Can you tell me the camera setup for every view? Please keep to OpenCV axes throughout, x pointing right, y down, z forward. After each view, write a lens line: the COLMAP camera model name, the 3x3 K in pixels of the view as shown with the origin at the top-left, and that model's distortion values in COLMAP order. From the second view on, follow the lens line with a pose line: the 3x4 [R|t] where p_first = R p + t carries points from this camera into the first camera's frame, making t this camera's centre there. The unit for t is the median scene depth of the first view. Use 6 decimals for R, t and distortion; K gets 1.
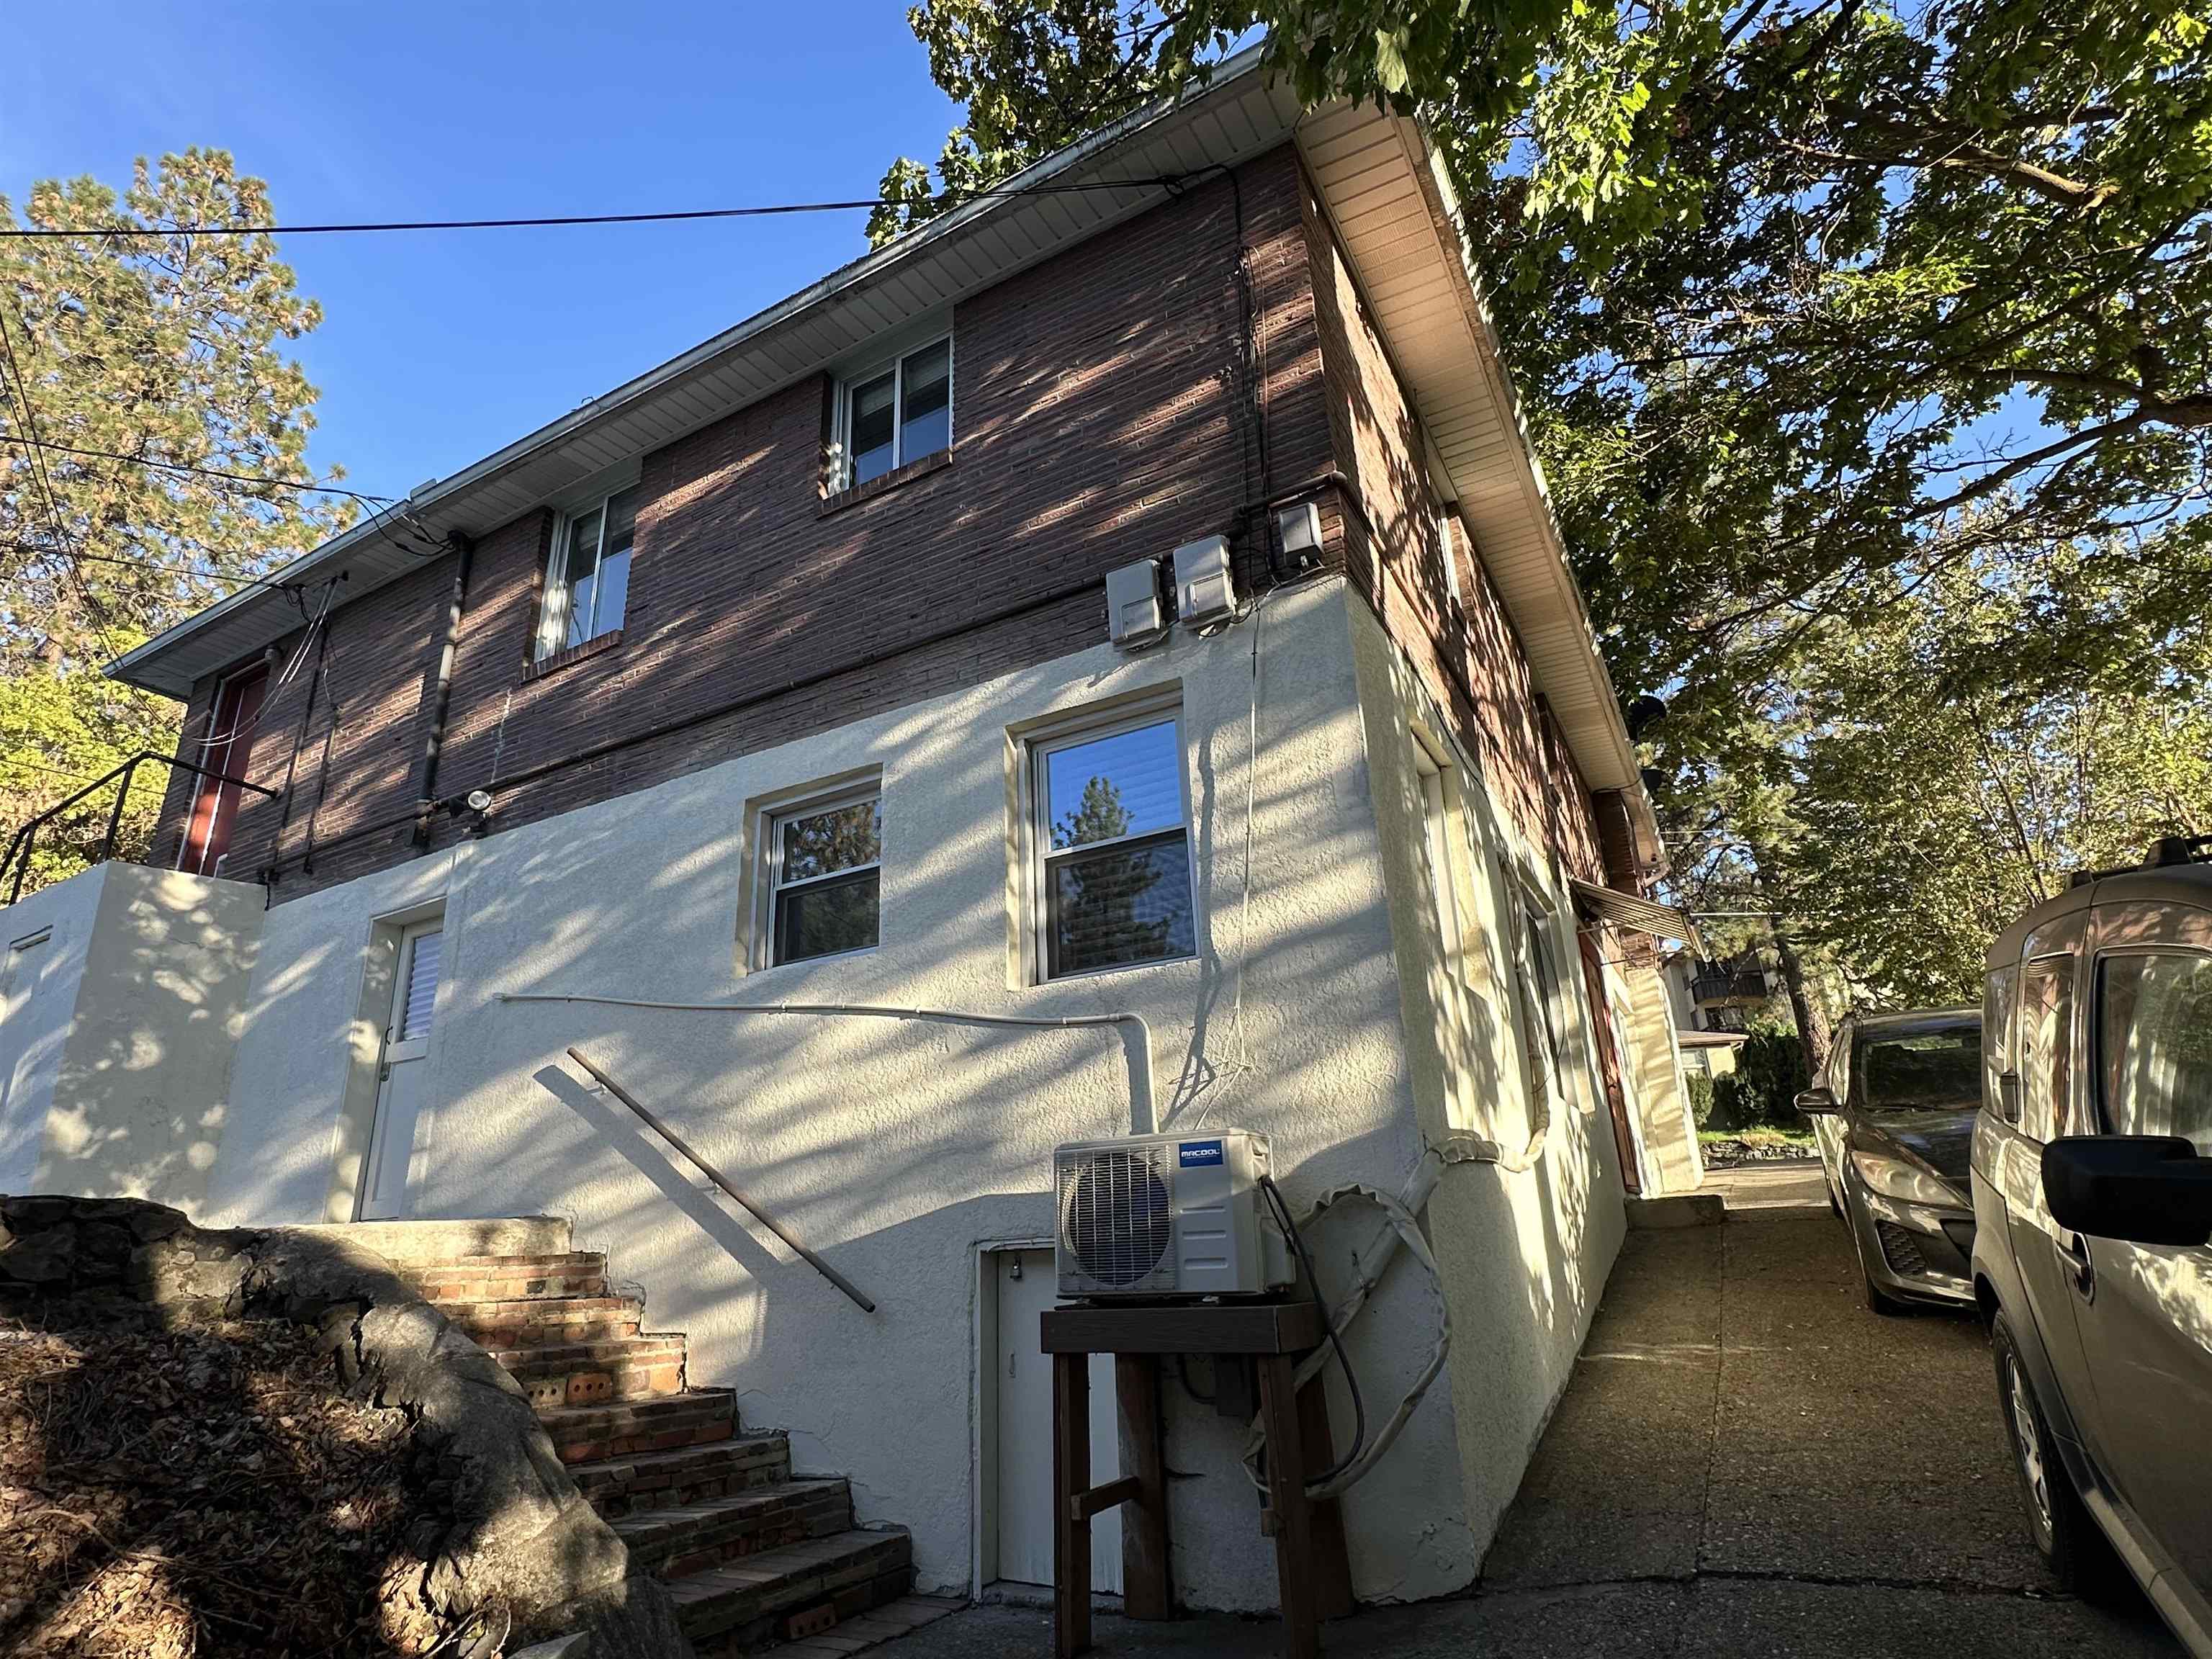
lens RADIAL K [[1173.3, 0, 1106.0], [0, 1173.3, 829.5], [0, 0, 1]] dist [0.000170, -0.000102]
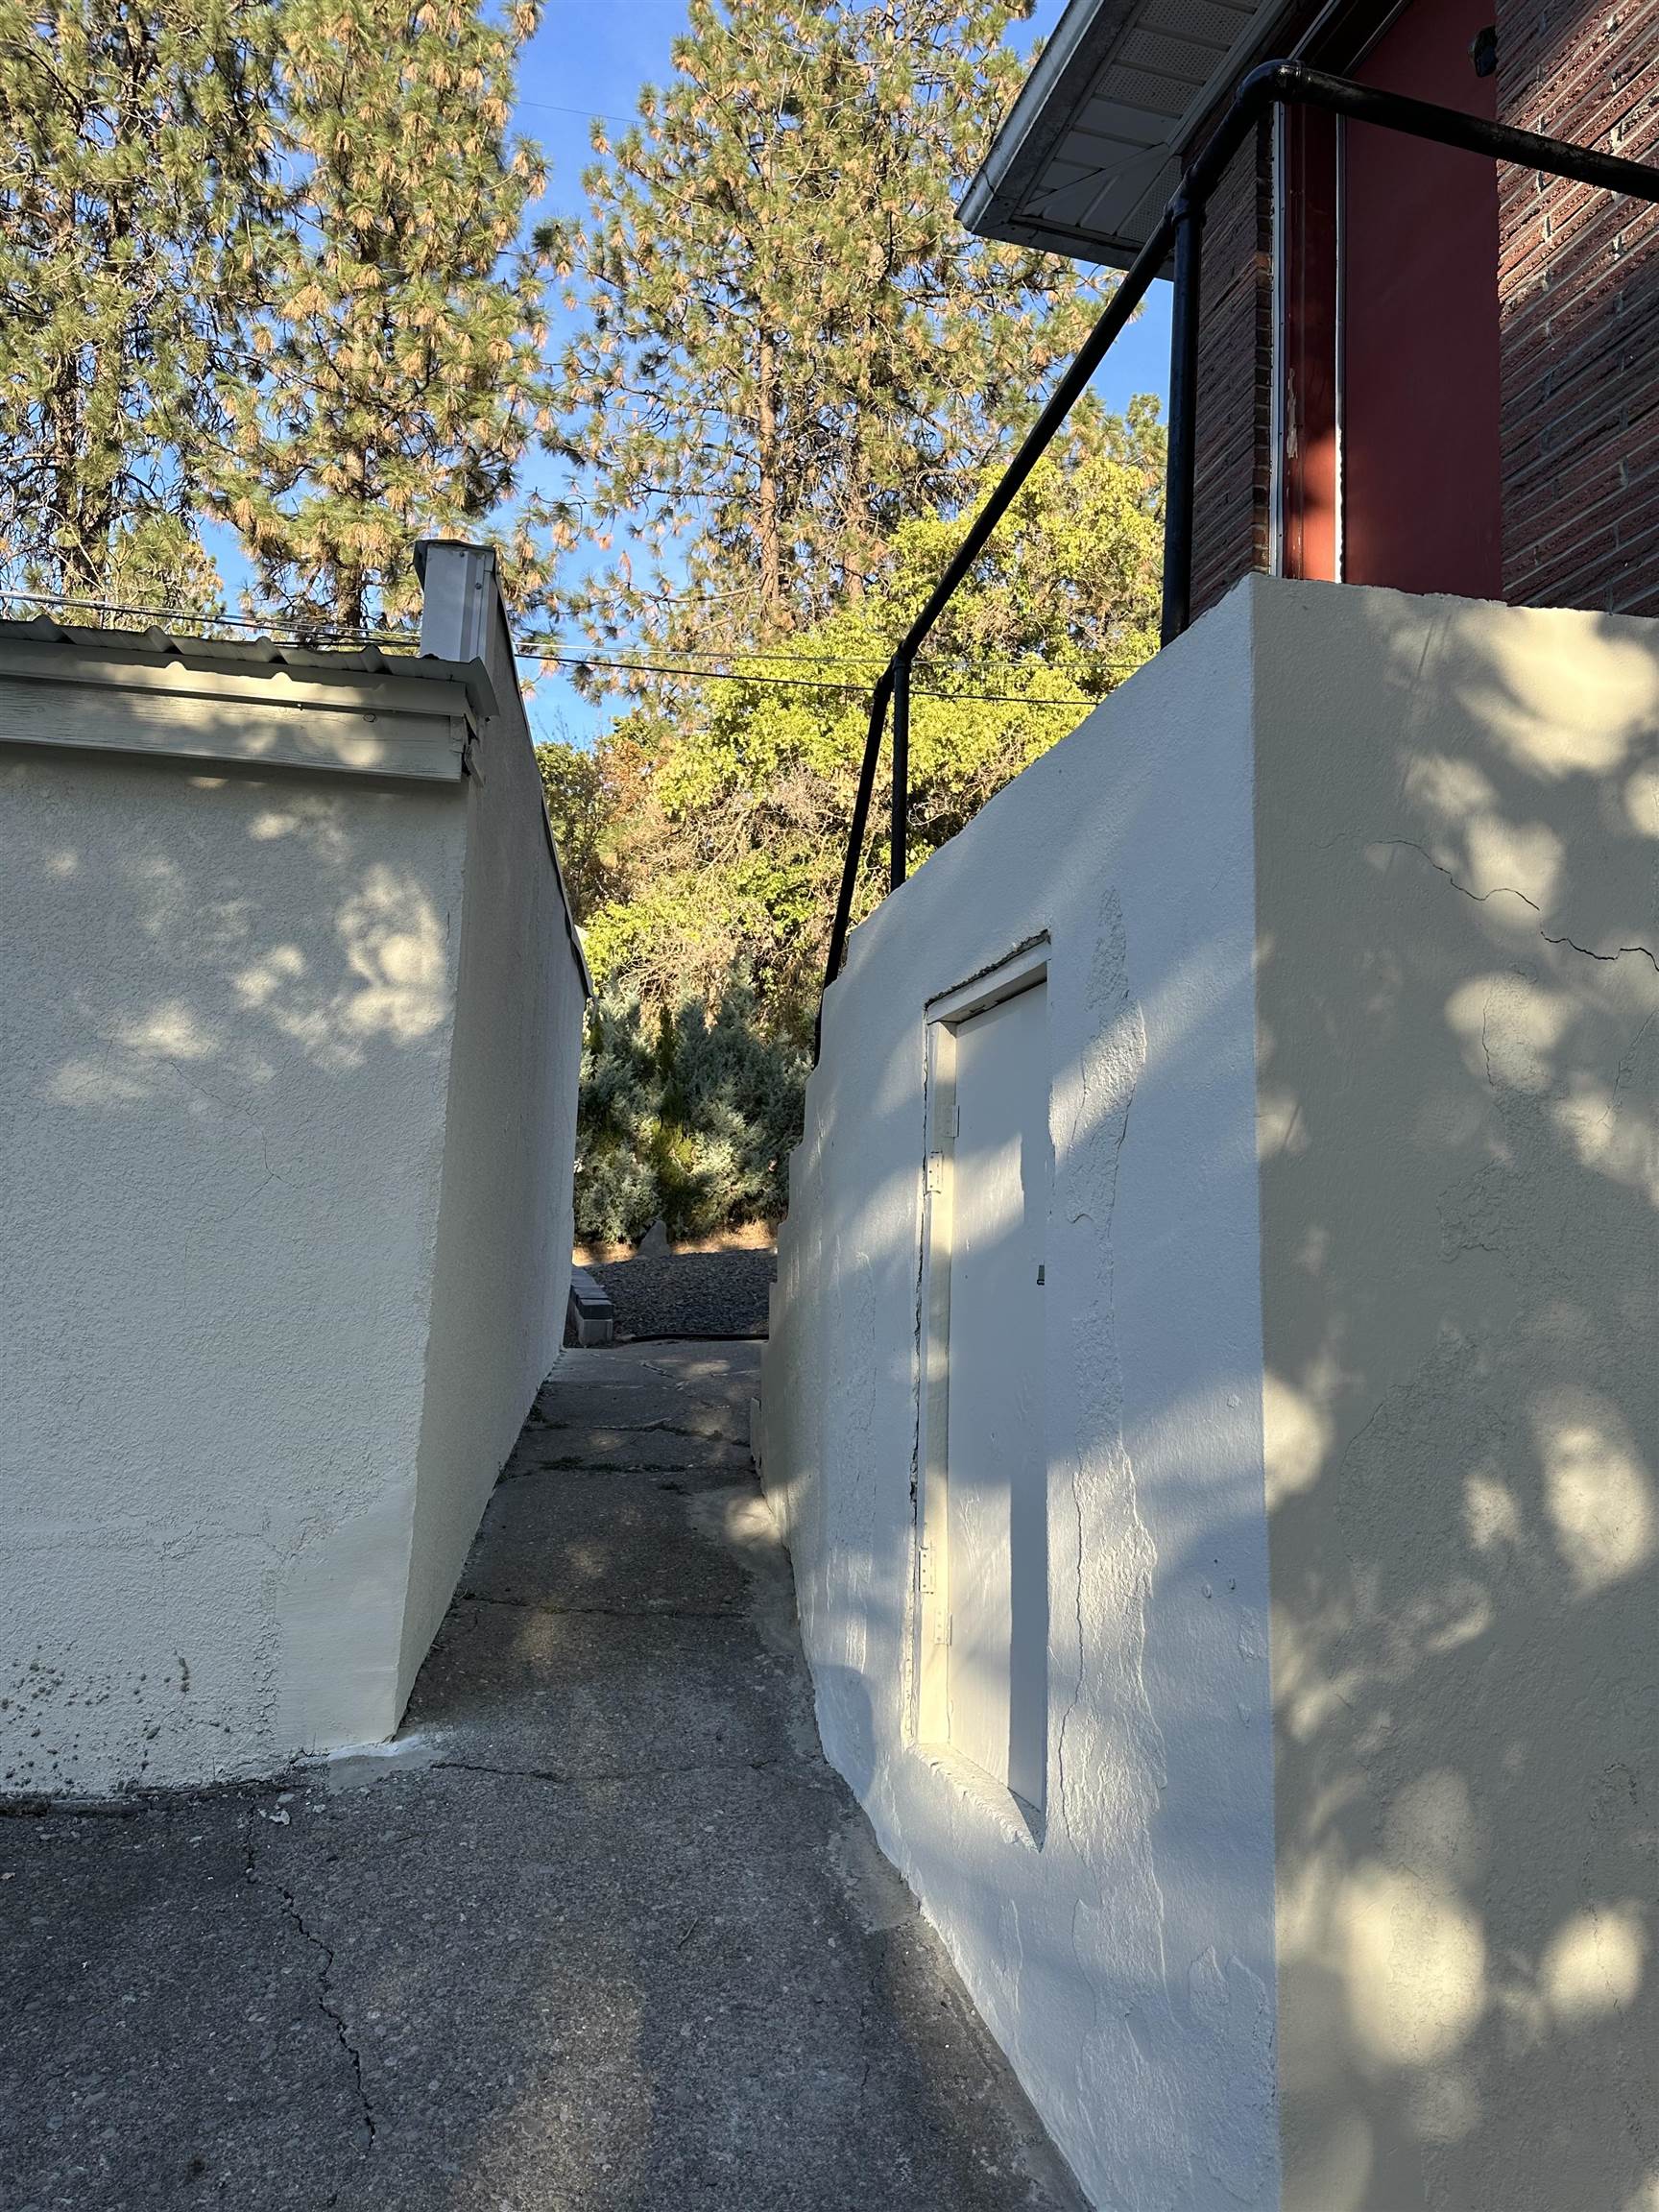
lens RADIAL K [[1541.7, 0, 829.5], [0, 1541.7, 1106.0], [0, 0, 1]] dist [0.062626, -0.001069]
pose [[0.702351, -0.024699, -0.711402, -0.672414], [0.190940, 0.969310, 0.154857, 0.055791], [0.685744, -0.244599, 0.685512, 0.707490]]
